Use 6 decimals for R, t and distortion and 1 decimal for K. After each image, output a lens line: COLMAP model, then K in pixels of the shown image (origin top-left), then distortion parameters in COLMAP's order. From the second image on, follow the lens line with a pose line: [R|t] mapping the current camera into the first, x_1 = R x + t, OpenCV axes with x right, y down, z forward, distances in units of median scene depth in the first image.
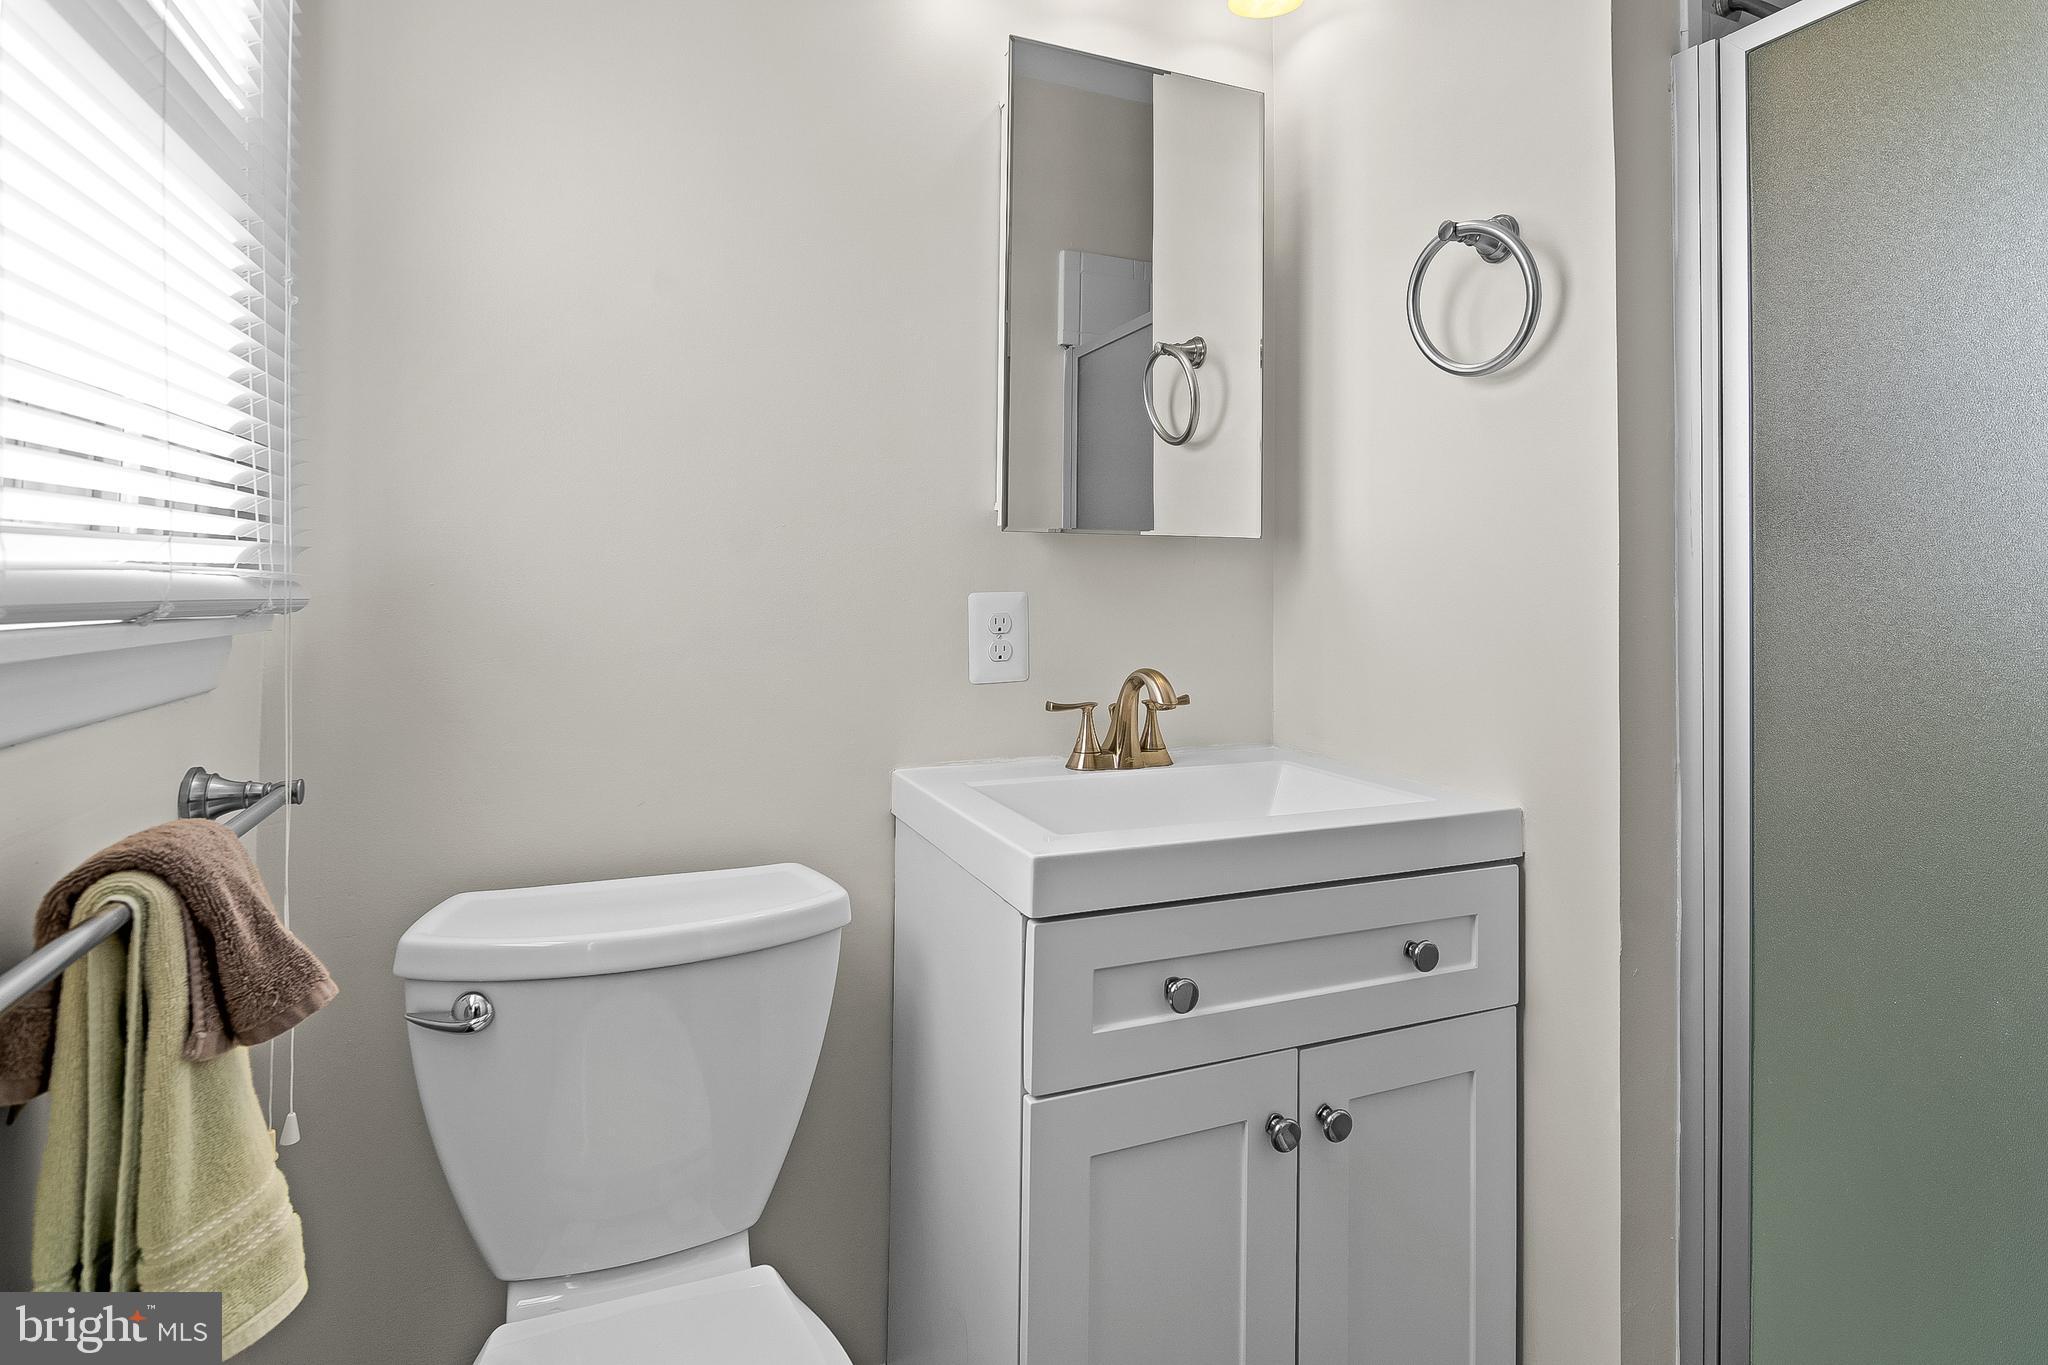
lens RADIAL K [[1038.6, 0, 1035.2], [0, 1038.6, 566.3], [0, 0, 1]] dist [-0.002023, -0.001106]
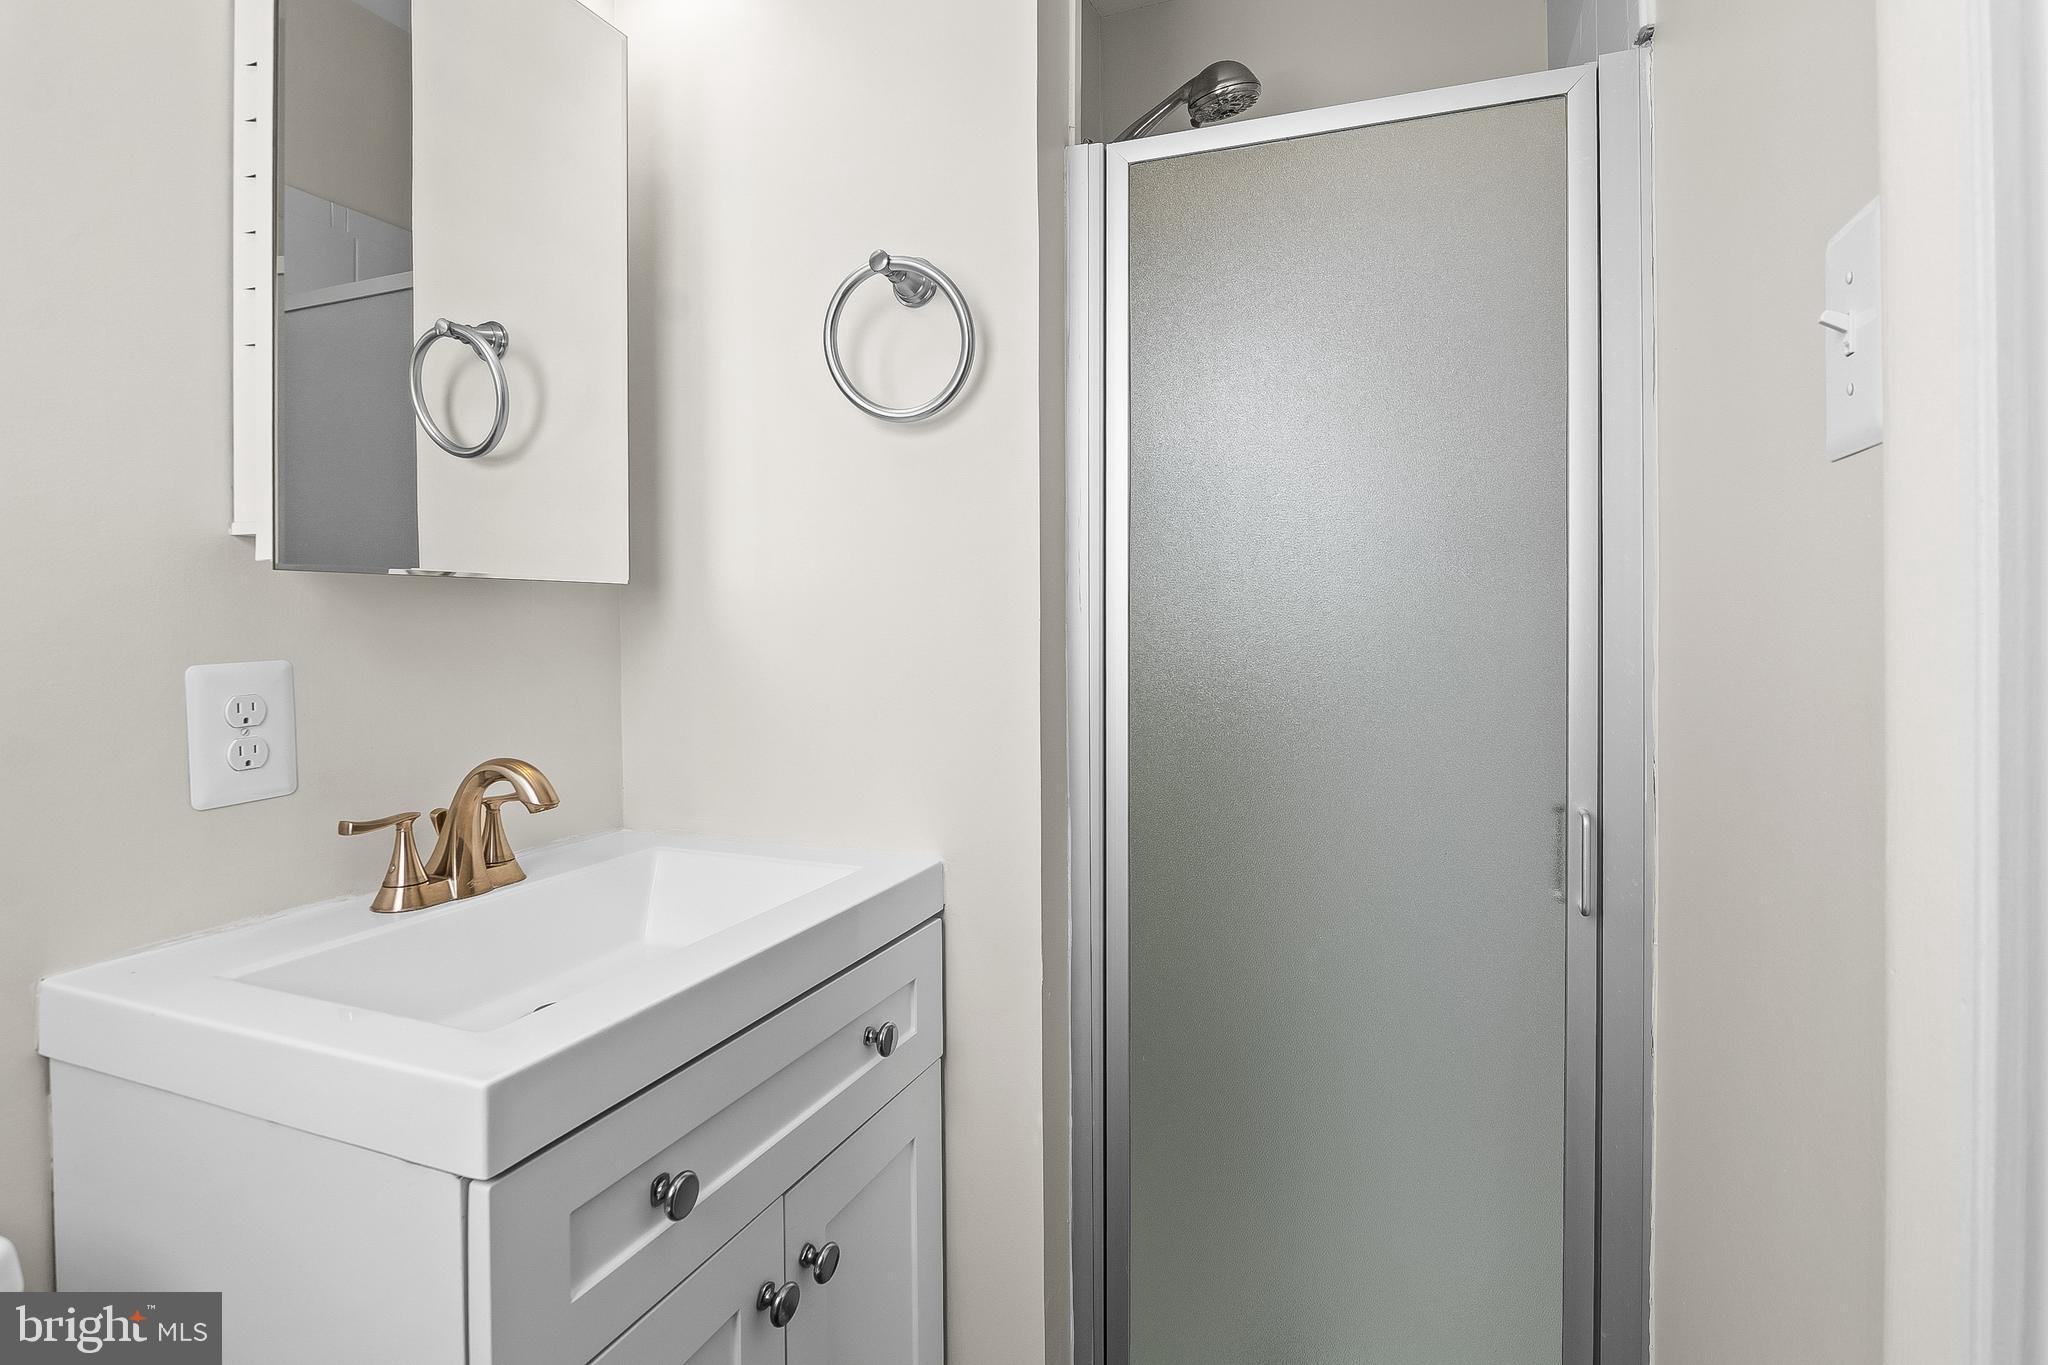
lens RADIAL K [[1018.6, 0, 1024.3], [0, 1018.6, 629.6], [0, 0, 1]] dist [-0.003044, -0.007251]
pose [[0.702765, -0.018170, 0.711190, -0.143246], [-0.003825, 0.999563, 0.029317, -0.016146], [-0.711411, -0.023323, 0.702389, 0.219748]]
